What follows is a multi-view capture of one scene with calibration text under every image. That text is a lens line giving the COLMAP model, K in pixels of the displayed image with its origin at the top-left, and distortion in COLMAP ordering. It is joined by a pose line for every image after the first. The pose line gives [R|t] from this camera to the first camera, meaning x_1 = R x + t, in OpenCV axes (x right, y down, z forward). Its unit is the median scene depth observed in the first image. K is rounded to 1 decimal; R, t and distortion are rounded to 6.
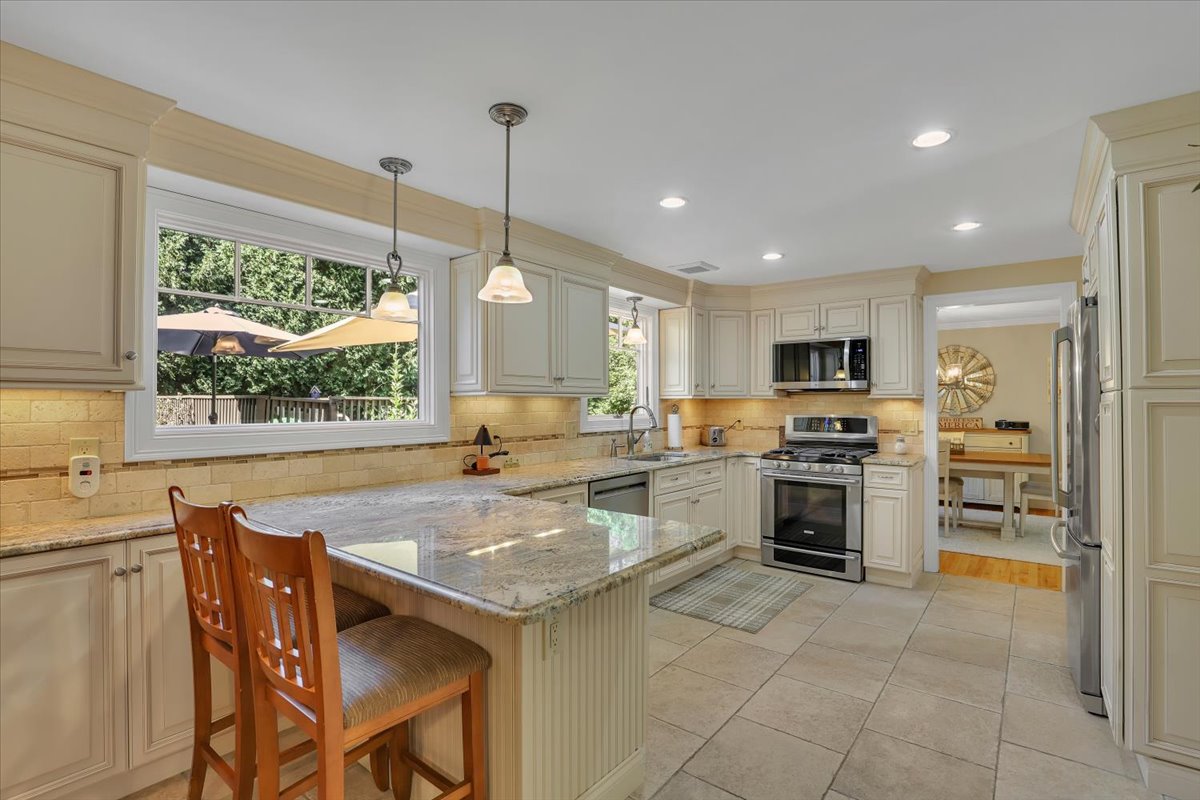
lens RADIAL K [[554.3, 0, 600.0], [0, 554.3, 400.0], [0, 0, 1]] dist [-0.026396, -0.000056]
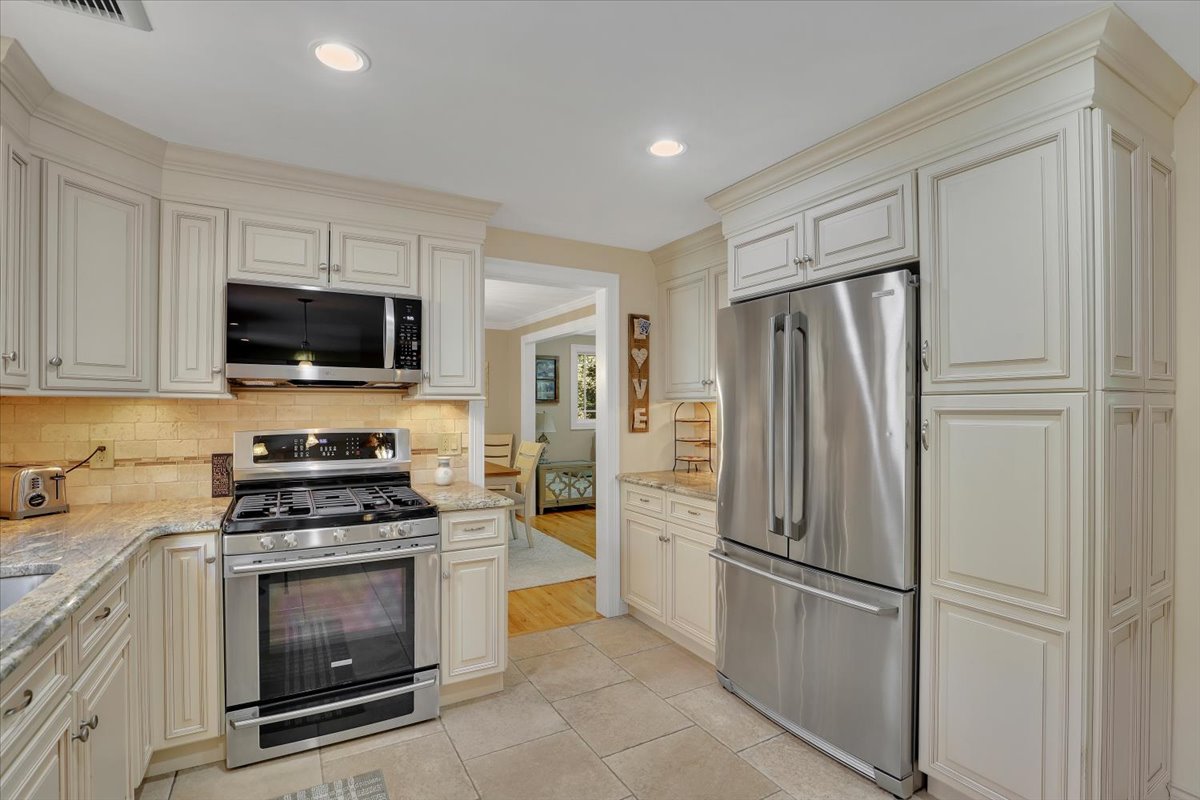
lens RADIAL K [[559.8, 0, 601.6], [0, 559.8, 407.9], [0, 0, 1]] dist [-0.020317, 0.000400]
pose [[0.374811, -0.003728, 0.927094, -0.002959], [-0.005477, 0.999966, 0.006236, 0.001073], [-0.927085, -0.007415, 0.374777, 0.566907]]
